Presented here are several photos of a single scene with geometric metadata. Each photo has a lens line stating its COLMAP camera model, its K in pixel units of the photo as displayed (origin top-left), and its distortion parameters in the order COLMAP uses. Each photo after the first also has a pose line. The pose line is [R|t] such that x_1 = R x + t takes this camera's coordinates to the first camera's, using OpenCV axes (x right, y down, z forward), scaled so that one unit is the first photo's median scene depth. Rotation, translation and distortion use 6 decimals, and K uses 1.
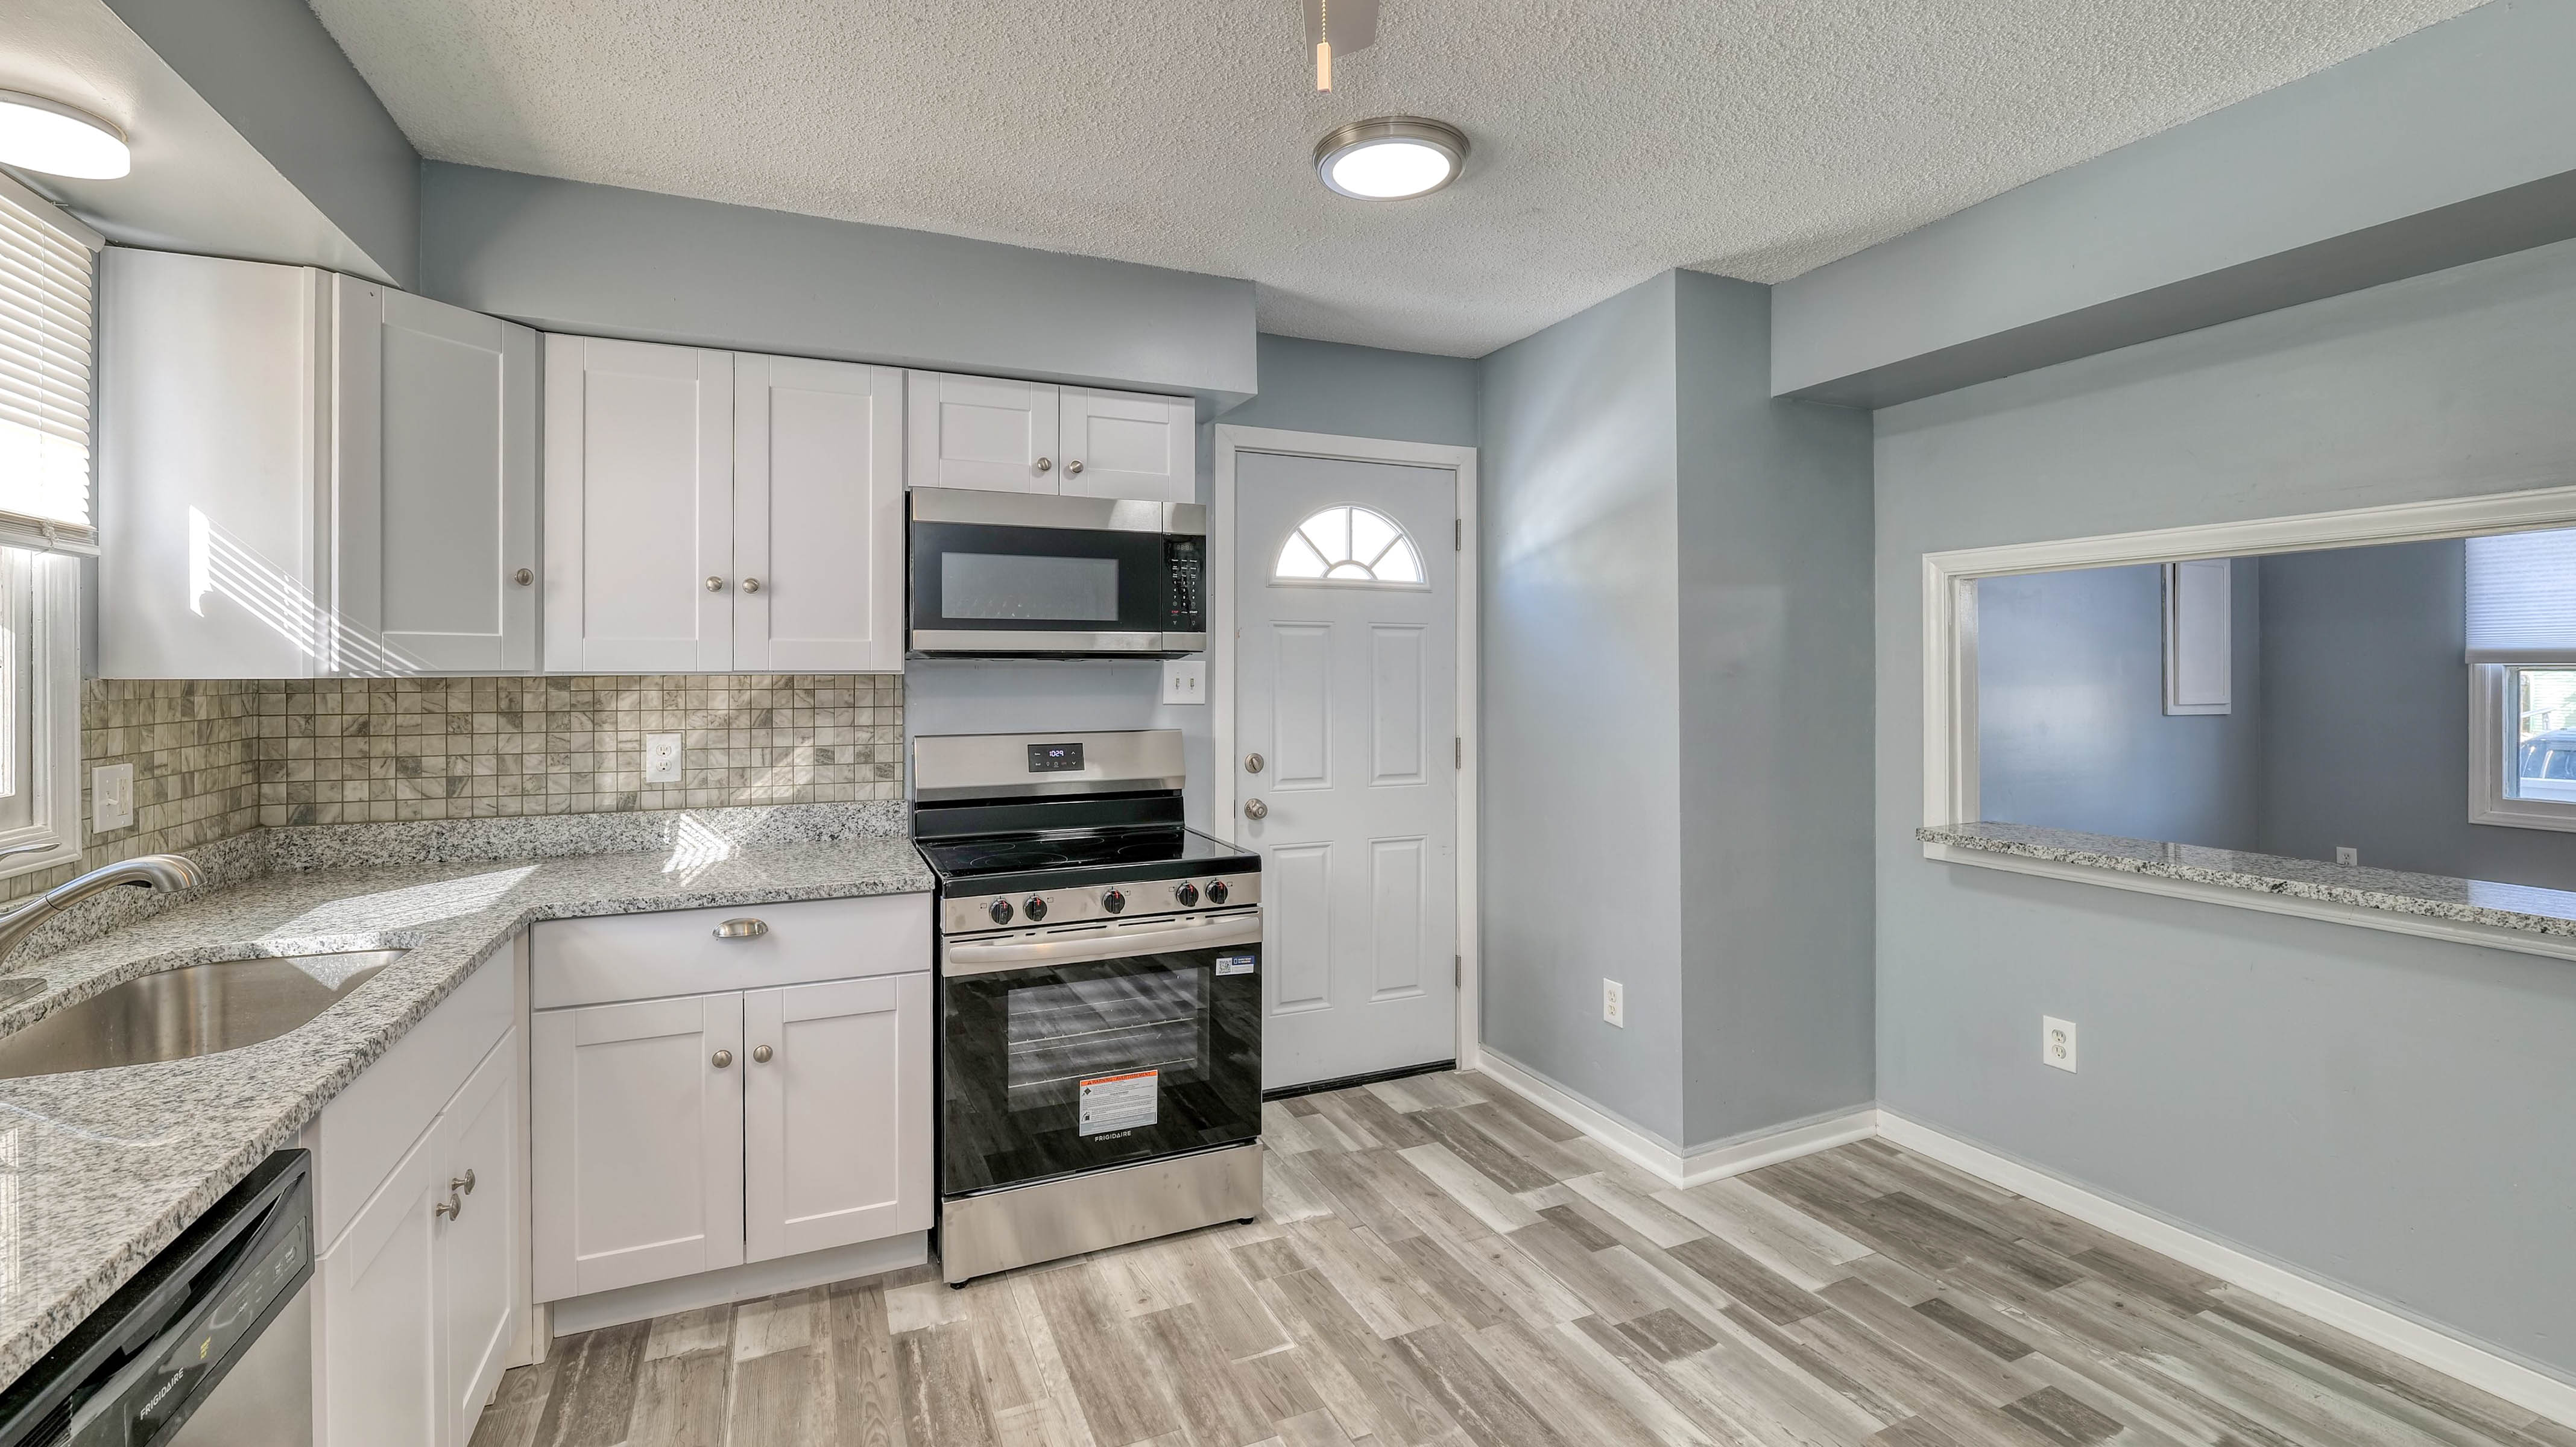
lens RADIAL K [[1068.6, 0, 1306.1], [0, 1068.6, 667.9], [0, 0, 1]] dist [-0.014760, -0.000167]
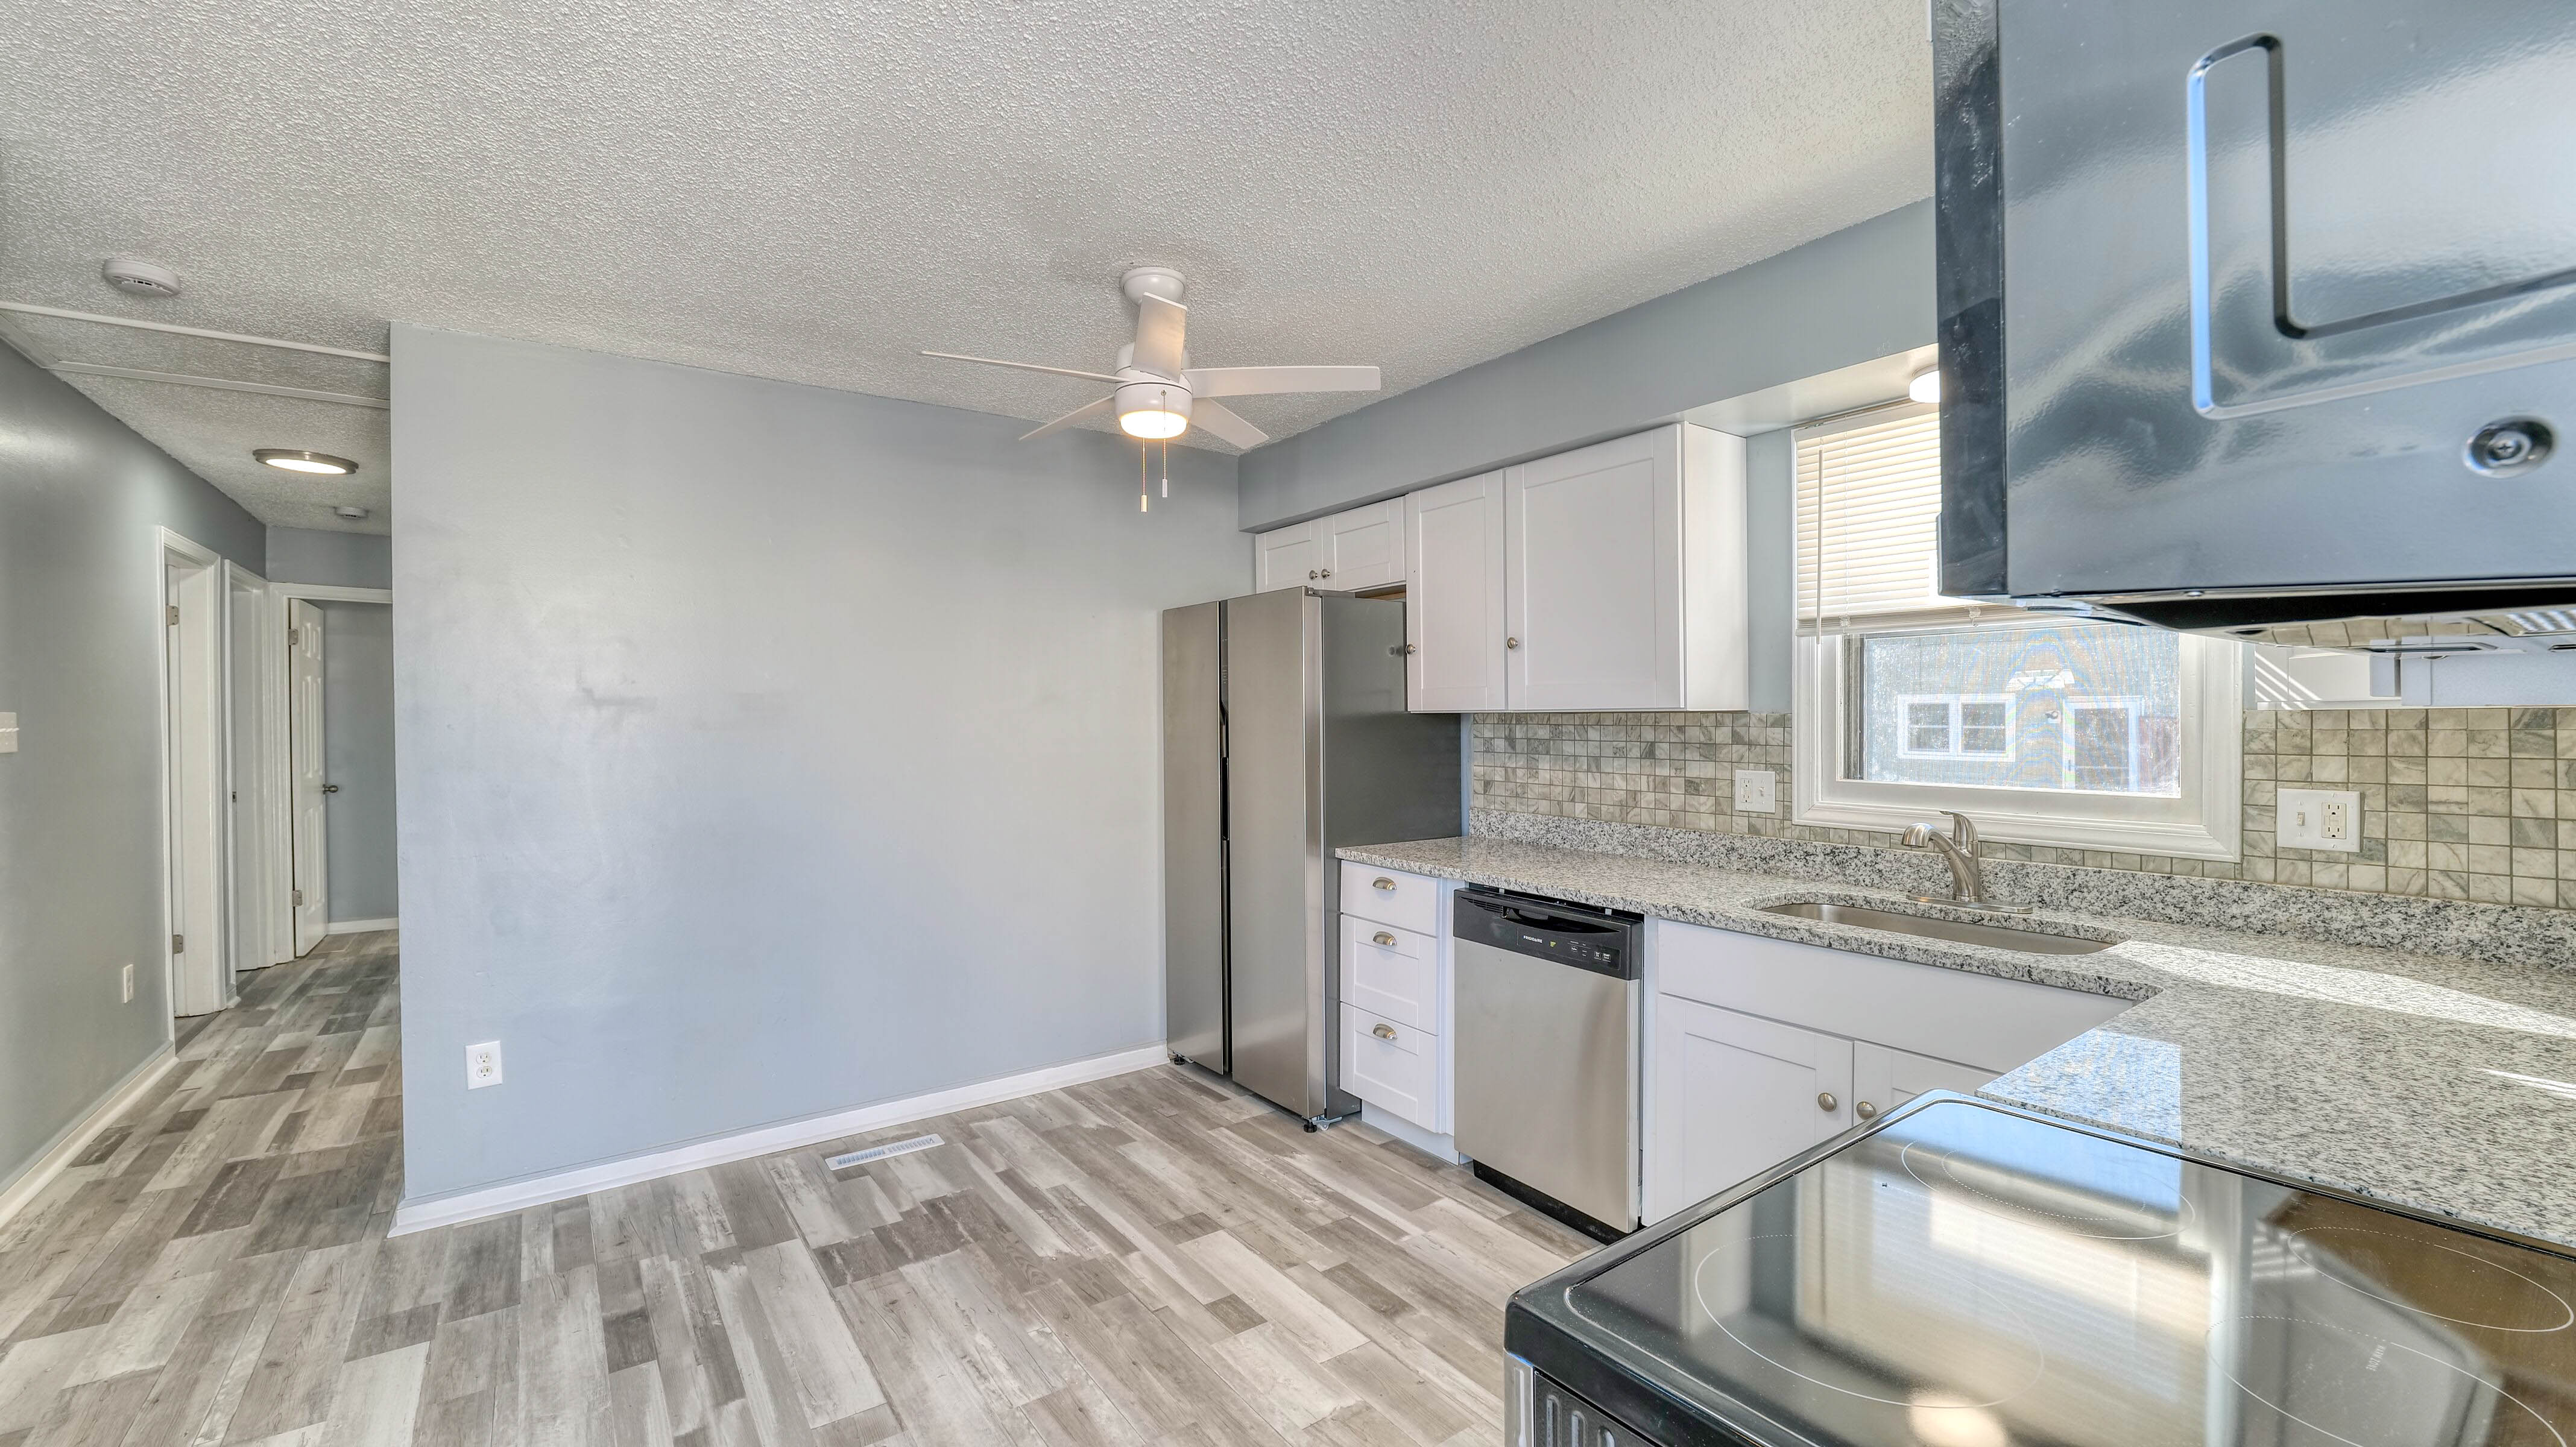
lens RADIAL K [[1068.6, 0, 1302.7], [0, 1068.6, 723.2], [0, 0, 1]] dist [-0.014760, -0.000167]
pose [[-0.982634, 0.012028, -0.185165, 0.064391], [0.012030, 0.999927, 0.001115, 0.007725], [0.185165, -0.001132, -0.982707, 1.395781]]
